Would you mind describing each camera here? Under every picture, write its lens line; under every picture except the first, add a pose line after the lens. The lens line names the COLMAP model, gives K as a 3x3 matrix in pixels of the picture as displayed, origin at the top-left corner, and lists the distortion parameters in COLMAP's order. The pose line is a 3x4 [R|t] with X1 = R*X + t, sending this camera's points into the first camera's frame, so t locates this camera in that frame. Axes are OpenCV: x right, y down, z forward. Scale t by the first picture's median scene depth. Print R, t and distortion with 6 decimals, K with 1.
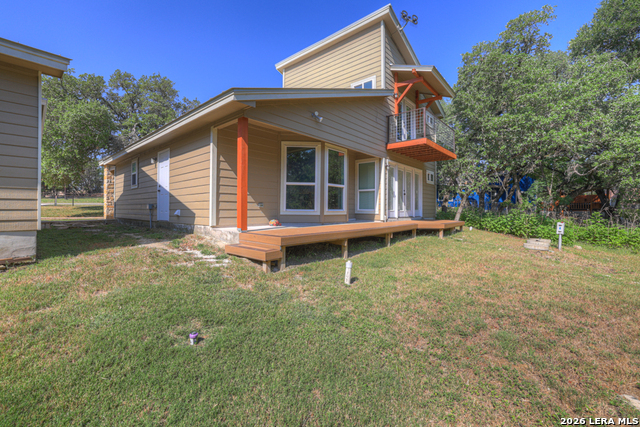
lens RADIAL K [[276.4, 0, 325.2], [0, 276.4, 209.5], [0, 0, 1]] dist [-0.038389, 0.013022]
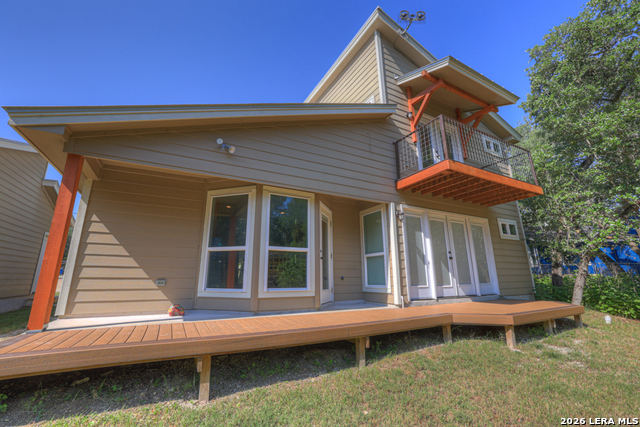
lens RADIAL K [[276.4, 0, 319.9], [0, 276.4, 208.7], [0, 0, 1]] dist [-0.038389, 0.013022]
pose [[0.928039, -0.105544, -0.357218, 0.283165], [0.012110, 0.967058, -0.254269, -0.012115], [0.372287, 0.231645, 0.898745, 0.361031]]
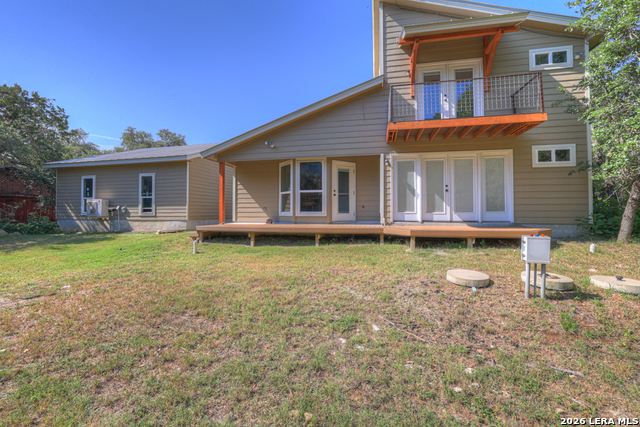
lens RADIAL K [[276.4, 0, 314.1], [0, 276.4, 211.8], [0, 0, 1]] dist [-0.038389, 0.013022]
pose [[0.463651, -0.011414, -0.885944, 0.895970], [0.000956, 0.999923, -0.012382, 0.011924], [0.886018, 0.004894, 0.463626, 0.388805]]
